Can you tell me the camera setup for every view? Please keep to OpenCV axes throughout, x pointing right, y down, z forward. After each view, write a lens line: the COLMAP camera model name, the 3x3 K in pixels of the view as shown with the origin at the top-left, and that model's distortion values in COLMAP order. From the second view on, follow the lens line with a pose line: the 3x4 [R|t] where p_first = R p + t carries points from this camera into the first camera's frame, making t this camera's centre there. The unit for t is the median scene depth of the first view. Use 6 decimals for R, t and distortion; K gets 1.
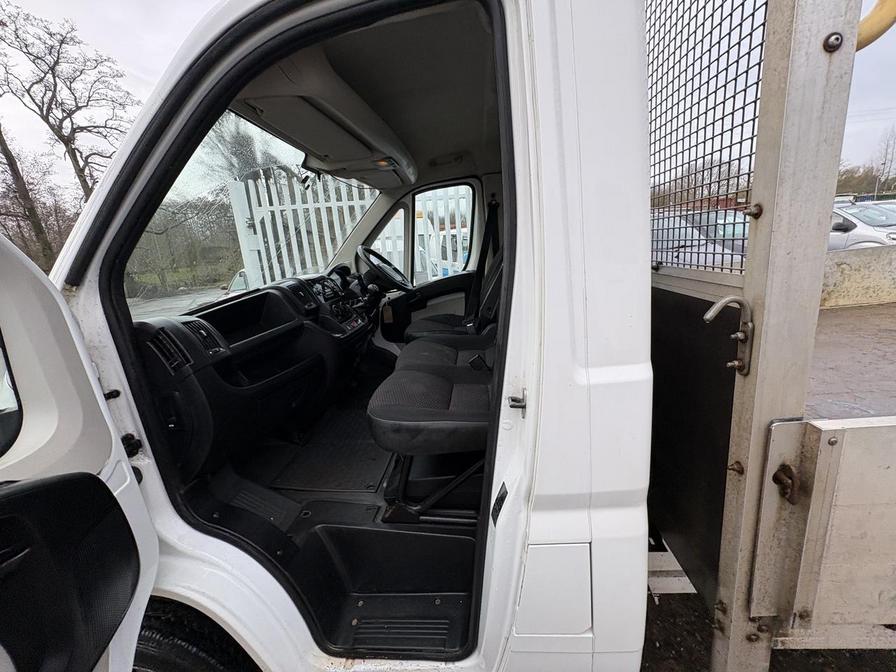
lens RADIAL K [[356.1, 0, 447.4], [0, 356.1, 336.8], [0, 0, 1]] dist [-0.001456, 0.000568]
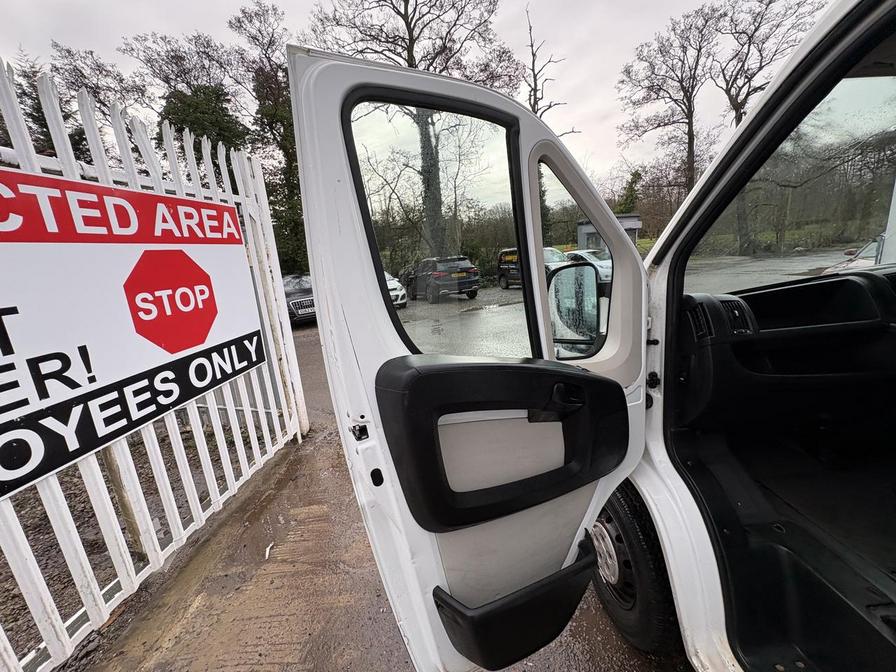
lens RADIAL K [[356.1, 0, 449.2], [0, 356.1, 338.4], [0, 0, 1]] dist [-0.001456, 0.000568]
pose [[0.167199, 0.285218, -0.943767, 0.105029], [-0.170918, 0.951133, 0.257164, -0.031226], [0.970995, 0.118309, 0.207778, -0.038227]]
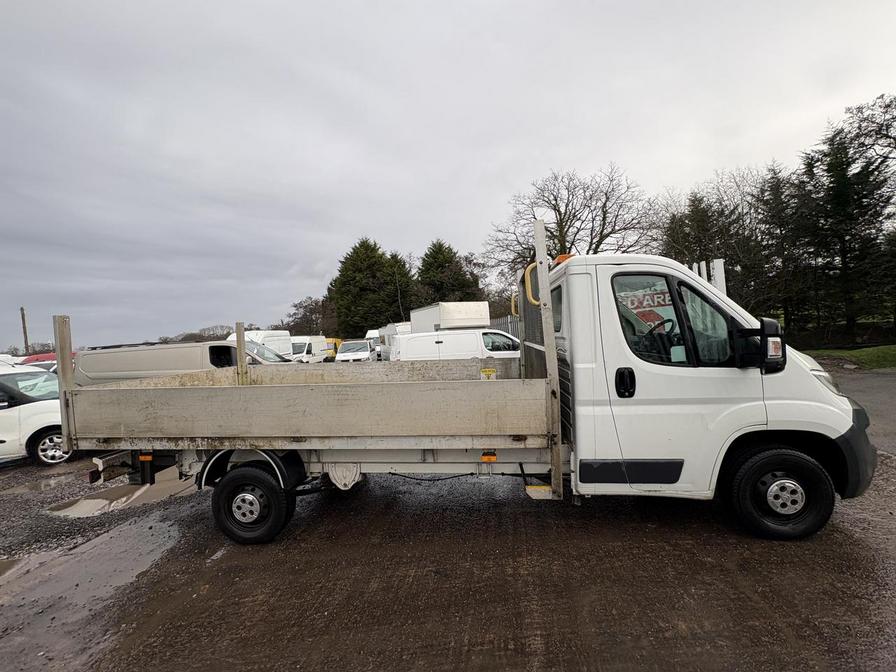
lens RADIAL K [[356.1, 0, 446.8], [0, 356.1, 335.8], [0, 0, 1]] dist [-0.001456, 0.000568]
pose [[-0.987802, 0.153586, 0.025675, 0.594530], [0.155212, 0.957853, 0.241718, -0.650976], [0.012532, 0.242754, -0.970007, 2.293445]]
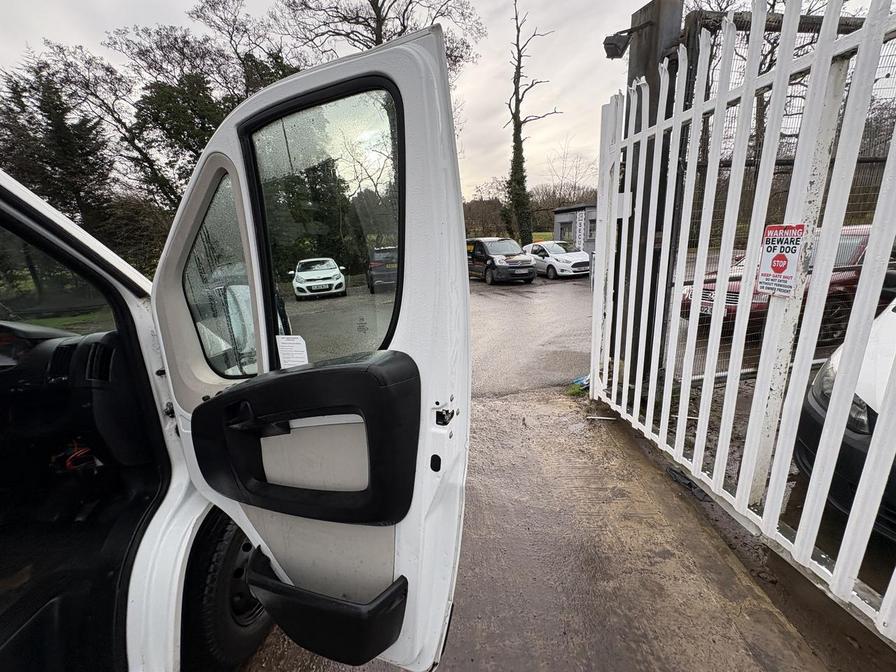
lens RADIAL K [[356.1, 0, 453.2], [0, 356.1, 338.8], [0, 0, 1]] dist [-0.001456, 0.000568]
pose [[0.047011, 0.338232, -0.939888, 0.265877], [-0.183316, 0.927869, 0.324738, -0.492280], [0.981929, 0.157030, 0.105623, 1.662826]]
